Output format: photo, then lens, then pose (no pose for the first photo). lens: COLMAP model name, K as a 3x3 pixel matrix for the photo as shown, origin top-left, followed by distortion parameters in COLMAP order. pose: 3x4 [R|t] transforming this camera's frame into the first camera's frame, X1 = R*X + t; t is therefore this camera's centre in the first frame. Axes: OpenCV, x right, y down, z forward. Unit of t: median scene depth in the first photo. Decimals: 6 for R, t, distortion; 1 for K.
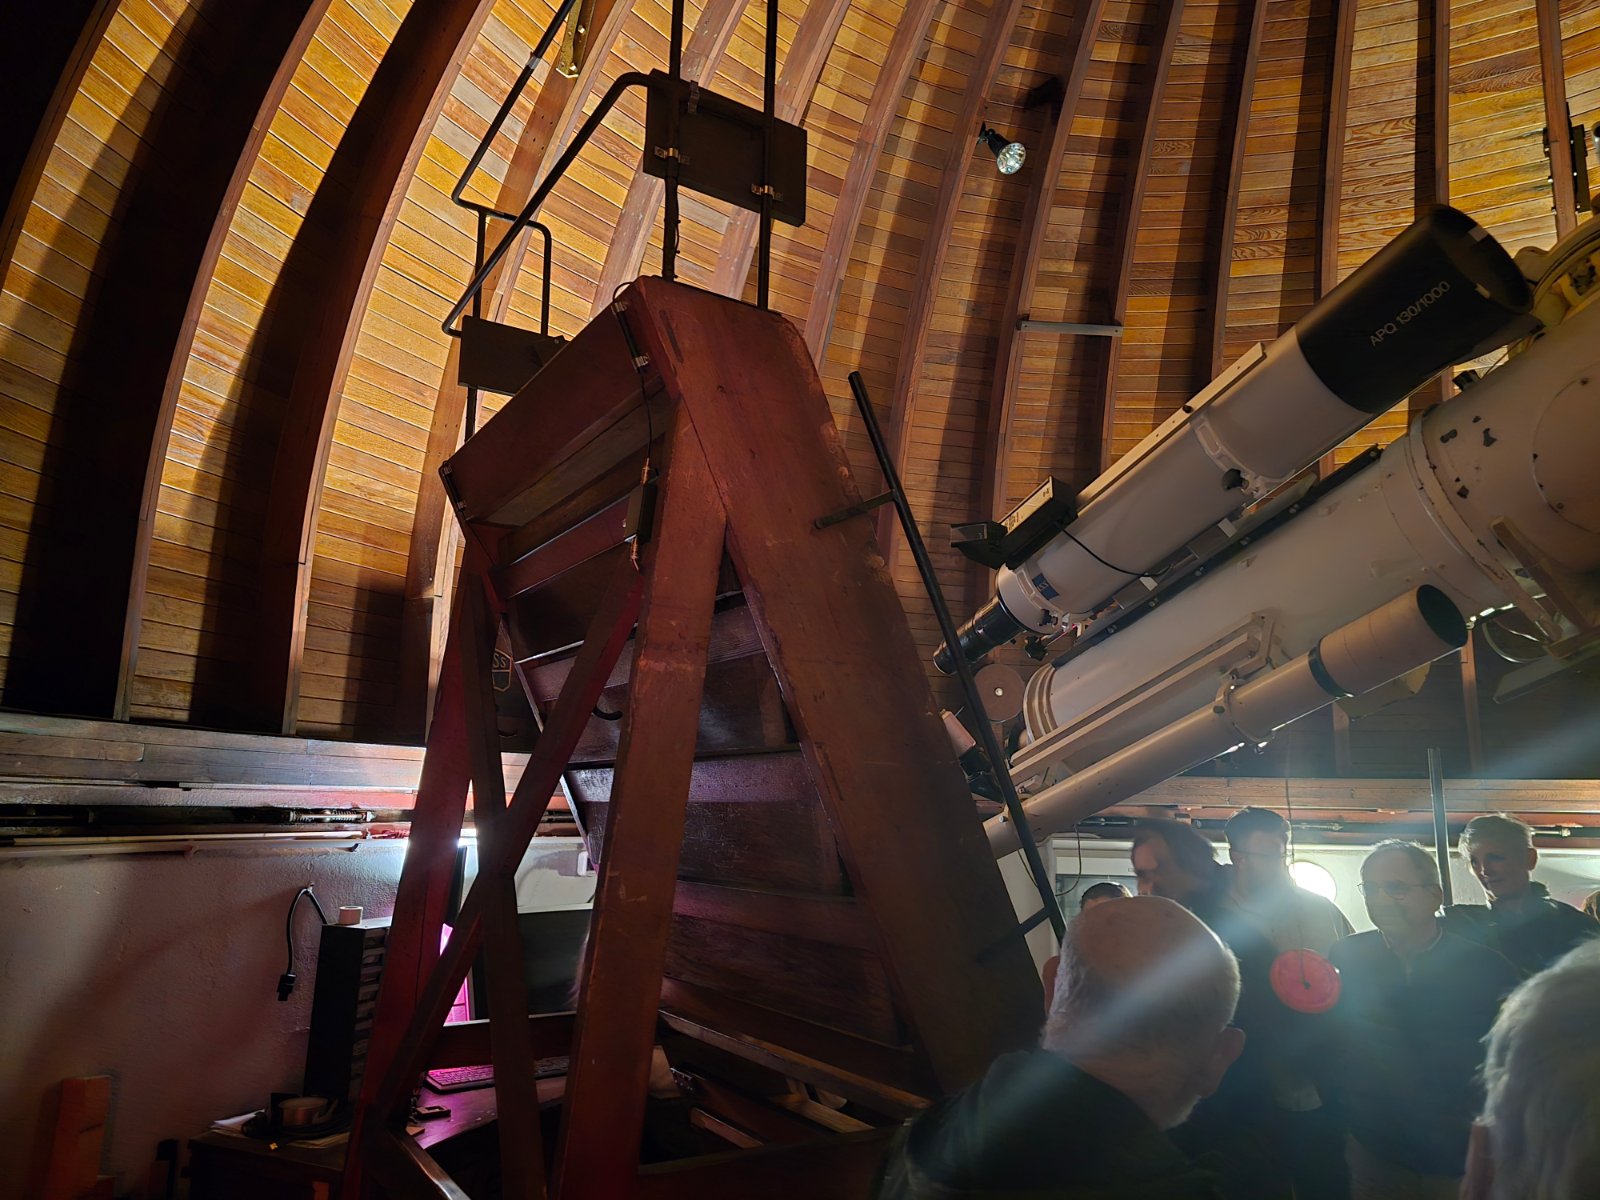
lens RADIAL K [[1117.5, 0, 804.1], [0, 1117.5, 606.7], [0, 0, 1]] dist [0.080904, -0.056146]
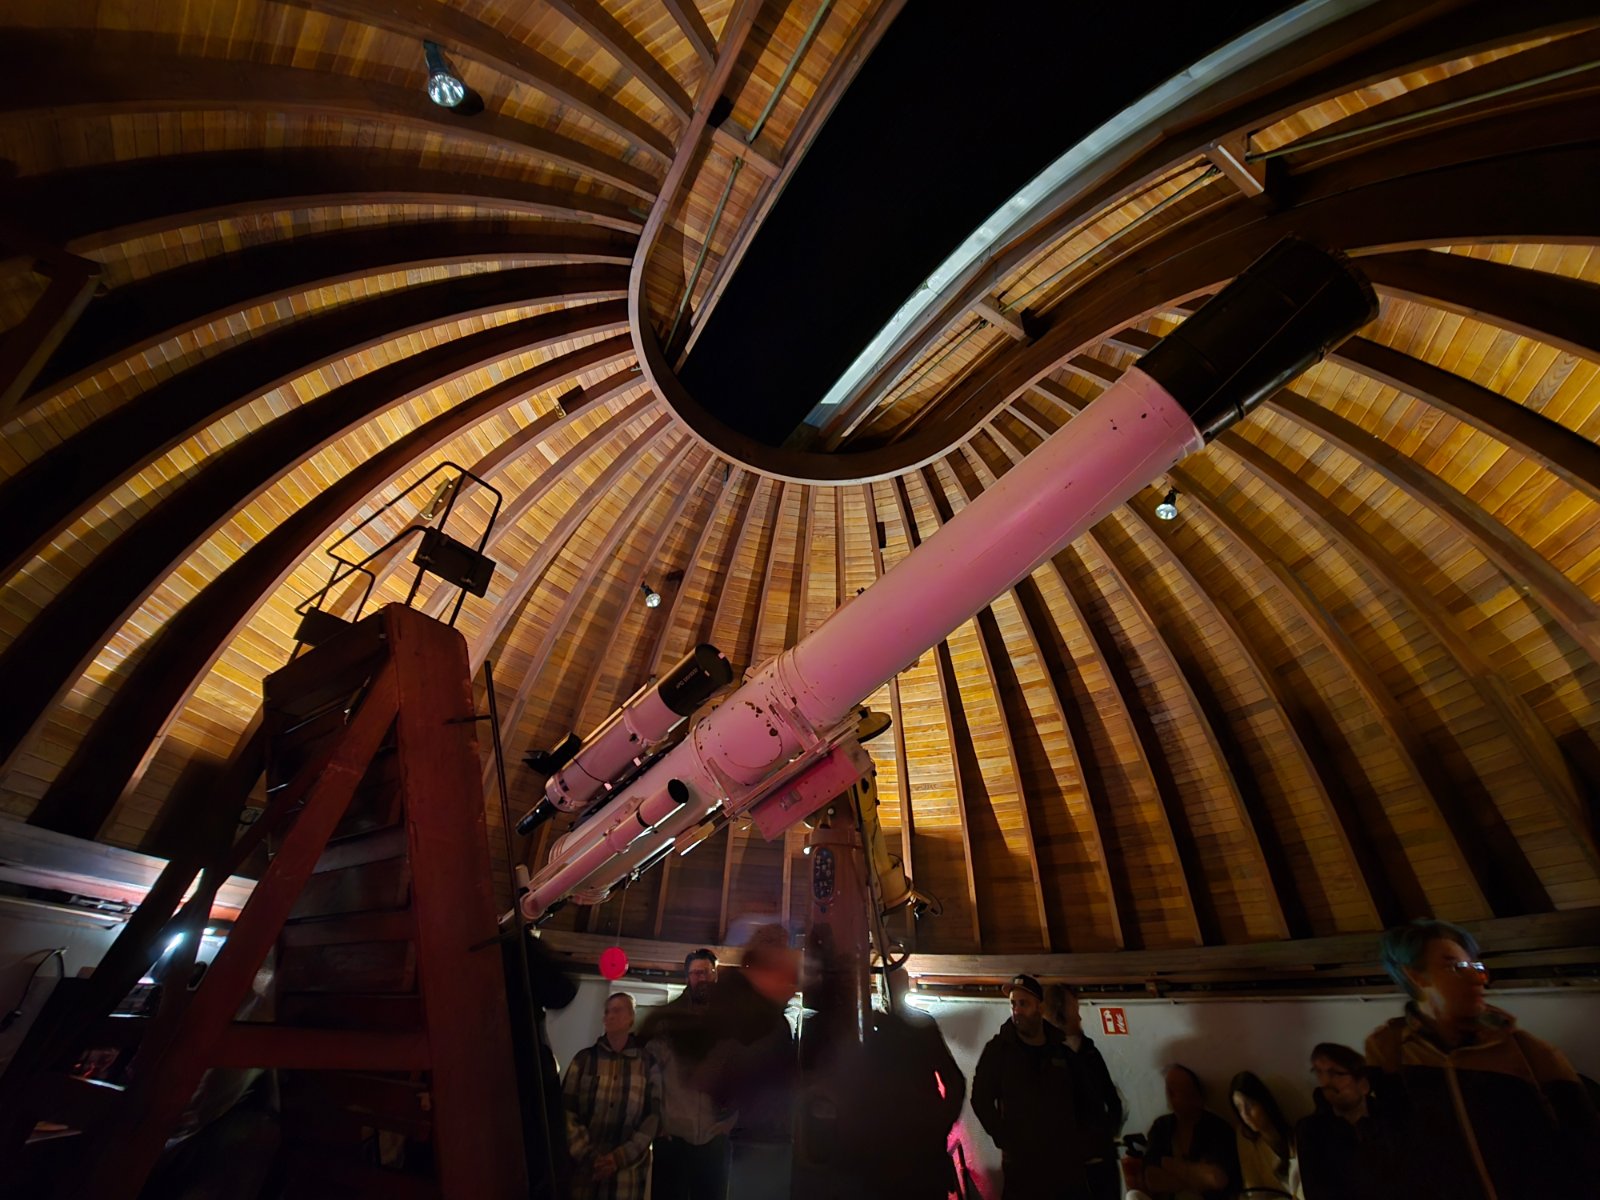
lens RADIAL K [[681.7, 0, 789.5], [0, 681.7, 589.0], [0, 0, 1]] dist [0.014032, -0.000265]
pose [[0.947801, 0.197814, 0.250086, 0.101563], [-0.084648, 0.912257, -0.400776, 0.066307], [-0.307422, 0.358686, 0.881383, -0.186348]]
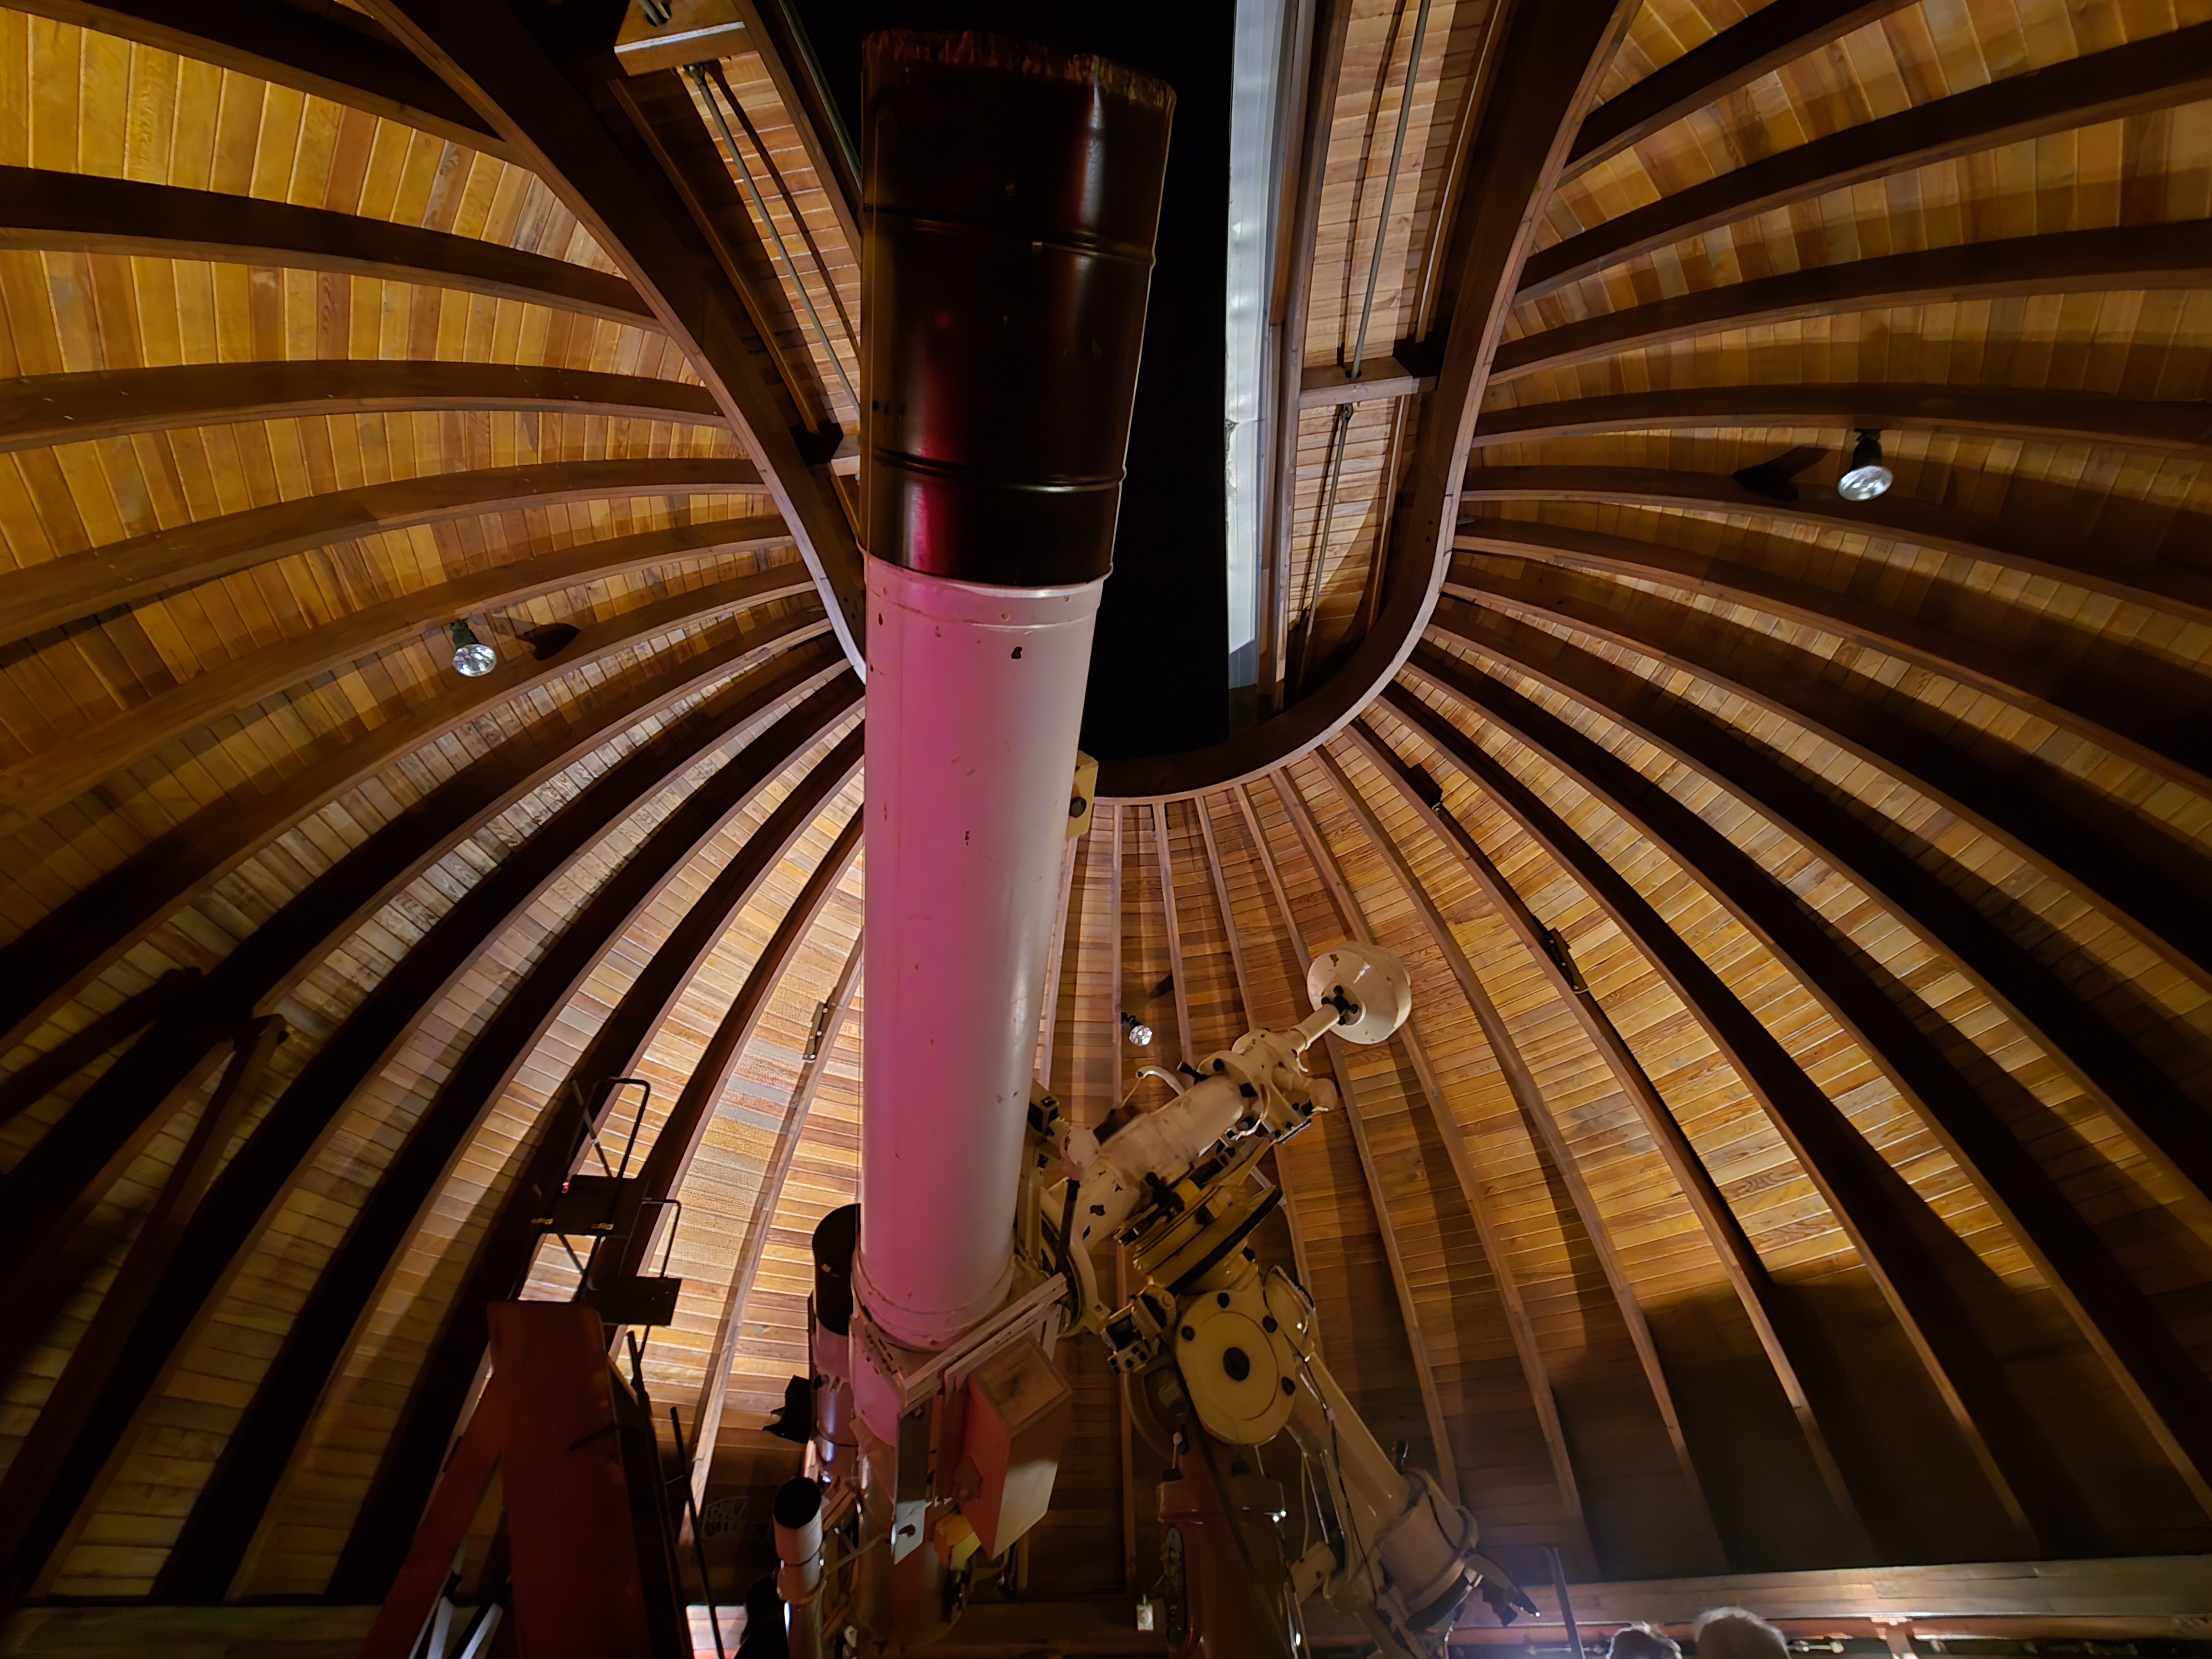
lens RADIAL K [[935.4, 0, 1086.5], [0, 935.4, 822.9], [0, 0, 1]] dist [-0.001591, 0.007478]
pose [[0.936433, -0.255004, -0.240969, 0.458845], [0.095098, 0.845596, -0.525284, -0.015157], [0.337712, 0.468977, 0.816095, -0.091546]]
